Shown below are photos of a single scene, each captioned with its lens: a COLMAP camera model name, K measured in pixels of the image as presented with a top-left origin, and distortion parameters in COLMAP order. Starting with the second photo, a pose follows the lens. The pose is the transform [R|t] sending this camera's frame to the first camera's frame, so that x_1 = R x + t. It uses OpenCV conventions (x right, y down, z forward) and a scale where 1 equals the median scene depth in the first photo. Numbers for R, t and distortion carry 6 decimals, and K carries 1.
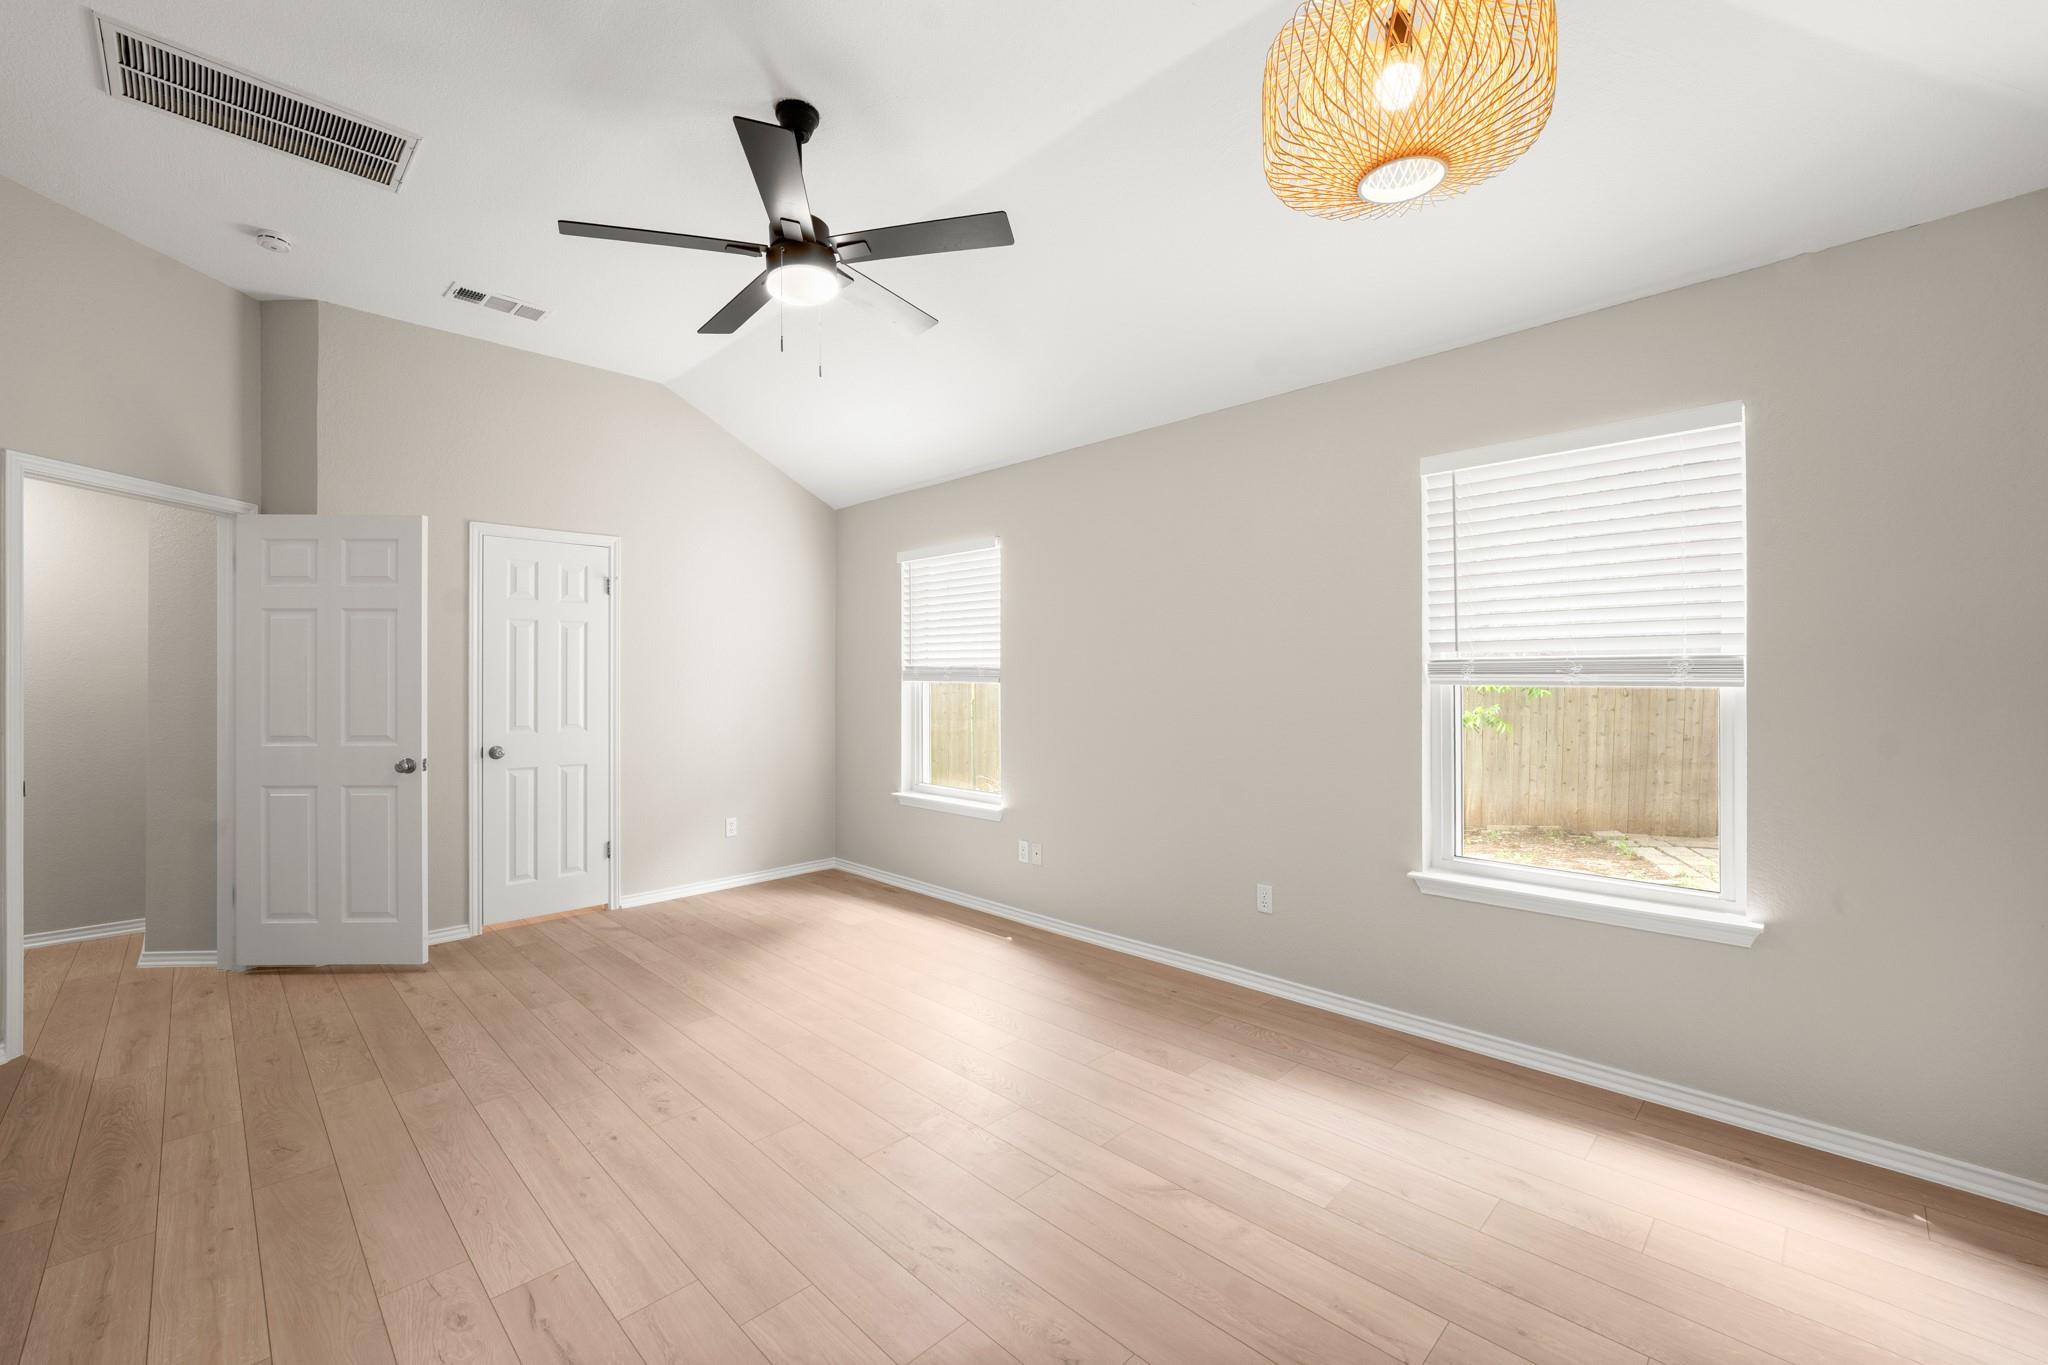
lens RADIAL K [[847.5, 0, 1017.7], [0, 847.5, 683.5], [0, 0, 1]] dist [-0.009841, -0.000023]
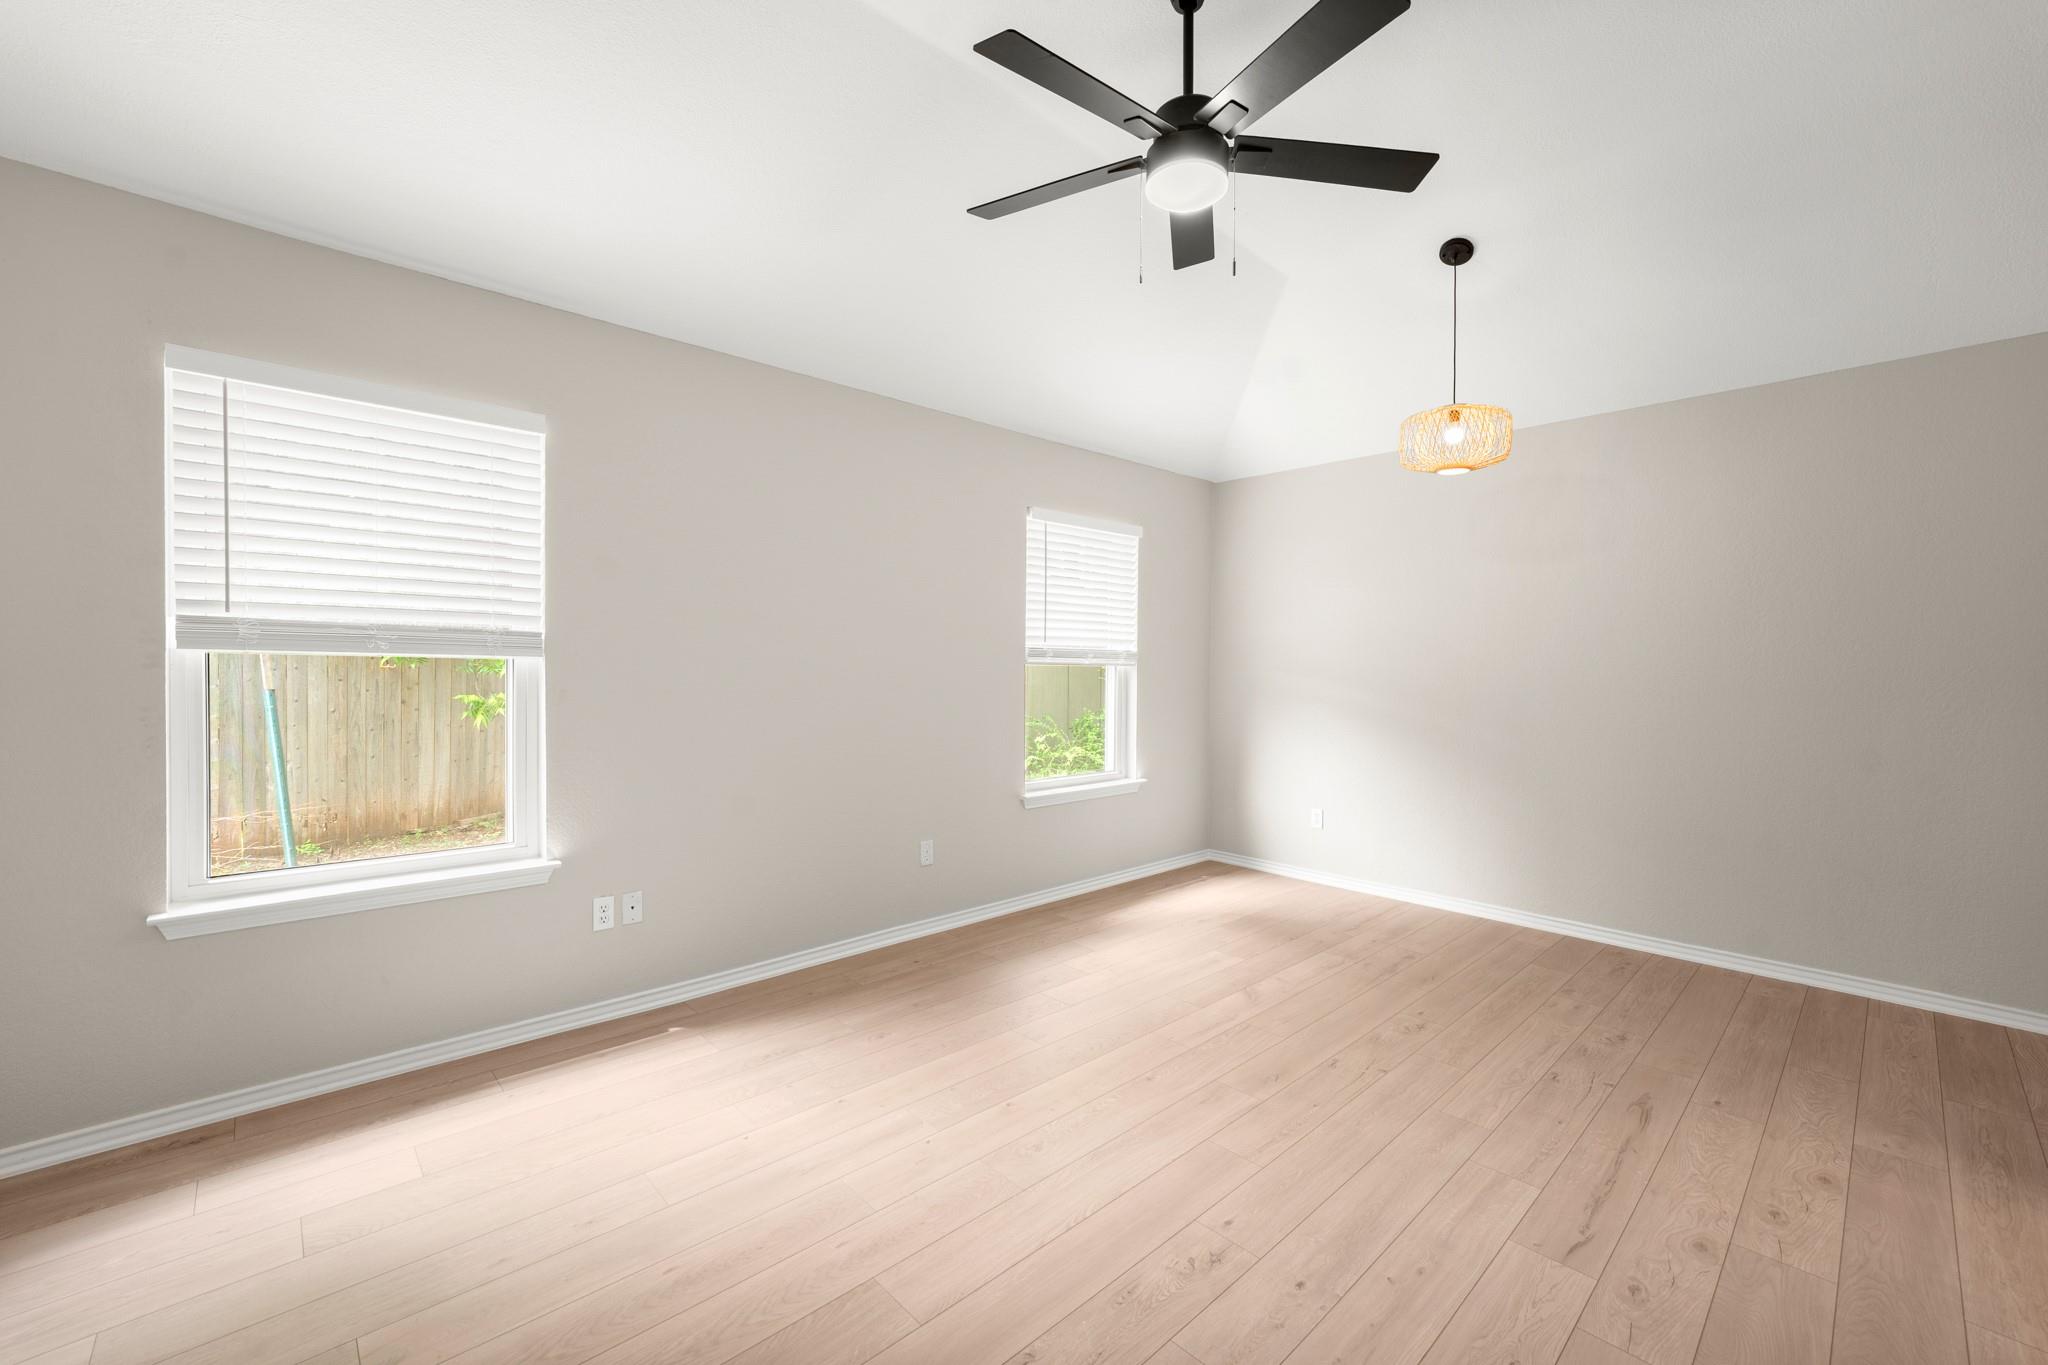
lens RADIAL K [[847.5, 0, 1014.7], [0, 847.5, 684.4], [0, 0, 1]] dist [-0.009841, -0.000023]
pose [[0.021091, -0.012884, 0.999695, -1.089247], [0.002526, 0.999914, 0.012834, 0.019998], [-0.999774, 0.002255, 0.021122, 1.122044]]
